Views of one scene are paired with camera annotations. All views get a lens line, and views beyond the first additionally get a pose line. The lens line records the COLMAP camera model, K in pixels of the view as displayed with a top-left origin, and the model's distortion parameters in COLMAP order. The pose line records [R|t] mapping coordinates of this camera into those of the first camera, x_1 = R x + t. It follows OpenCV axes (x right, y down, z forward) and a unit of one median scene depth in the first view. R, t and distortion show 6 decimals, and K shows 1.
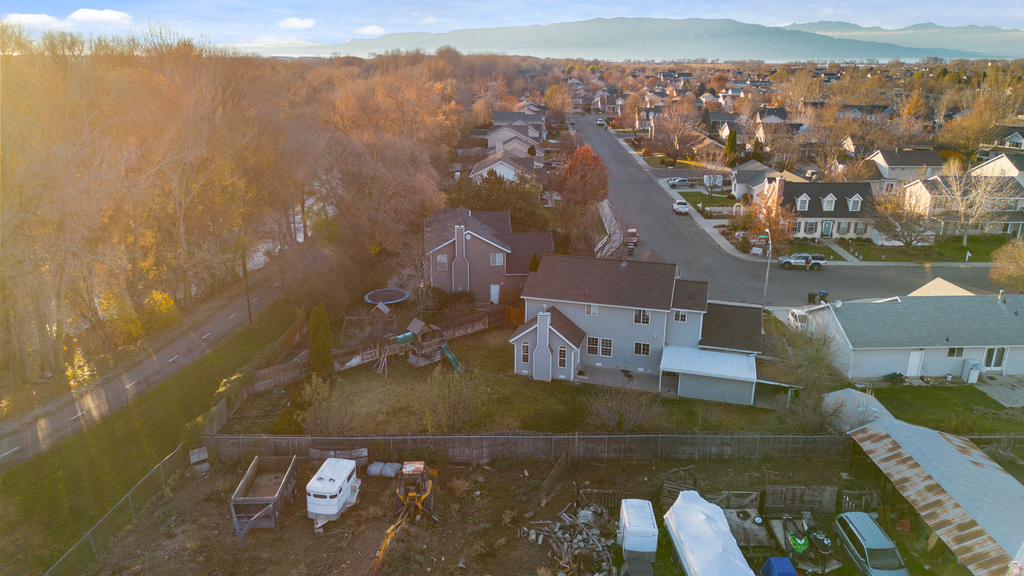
lens RADIAL K [[725.0, 0, 512.0], [0, 725.0, 288.0], [0, 0, 1]] dist [0.049417, -0.008096]
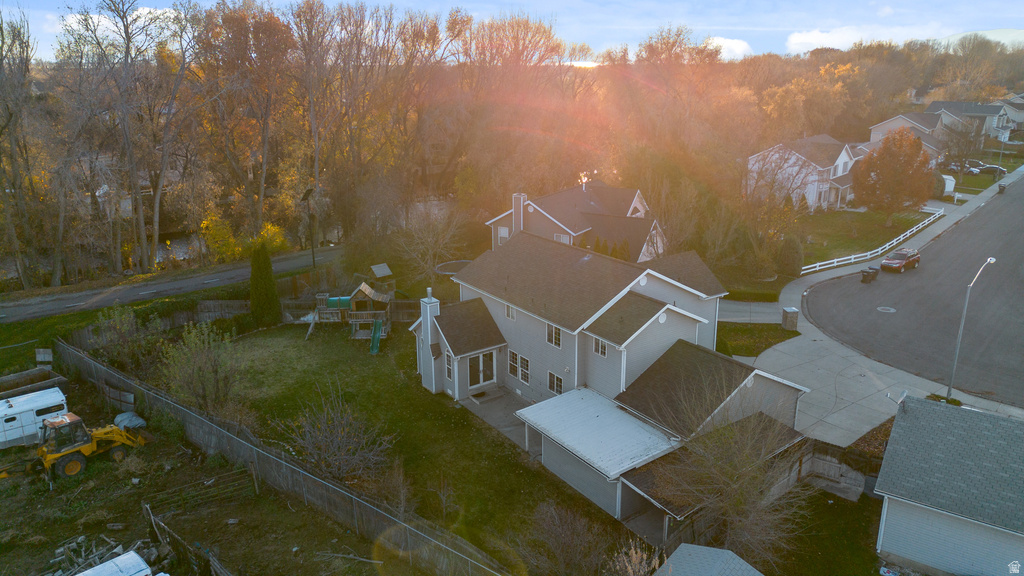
lens RADIAL K [[725.0, 0, 512.0], [0, 725.0, 288.0], [0, 0, 1]] dist [0.049417, -0.008096]
pose [[0.777102, 0.177136, -0.603933, 0.534454], [-0.183267, 0.981681, 0.052116, -0.029183], [0.602101, 0.070181, 0.795329, 0.445527]]
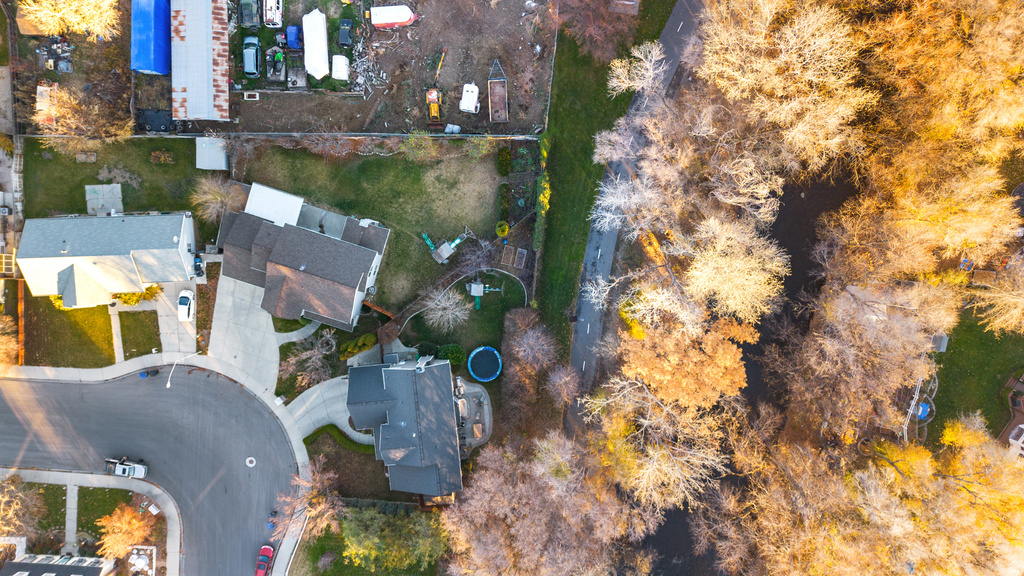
lens RADIAL K [[725.0, 0, 512.0], [0, 725.0, 288.0], [0, 0, 1]] dist [0.049417, -0.008096]
pose [[-0.999639, -0.020257, 0.017678, -0.311692], [0.024191, -0.390716, 0.920193, -1.476993], [-0.011734, 0.920288, 0.391065, 0.472699]]
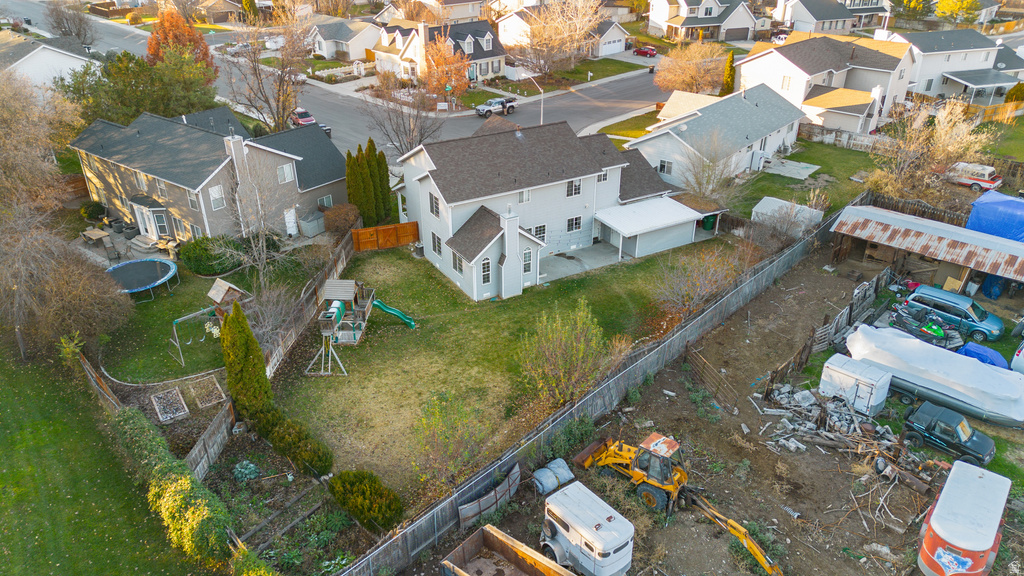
lens RADIAL K [[725.0, 0, 512.0], [0, 725.0, 288.0], [0, 0, 1]] dist [0.049417, -0.008096]
pose [[0.685141, -0.345505, 0.641255, -0.467713], [0.227956, 0.937831, 0.261741, -0.091669], [-0.691822, -0.033152, 0.721307, 0.414718]]
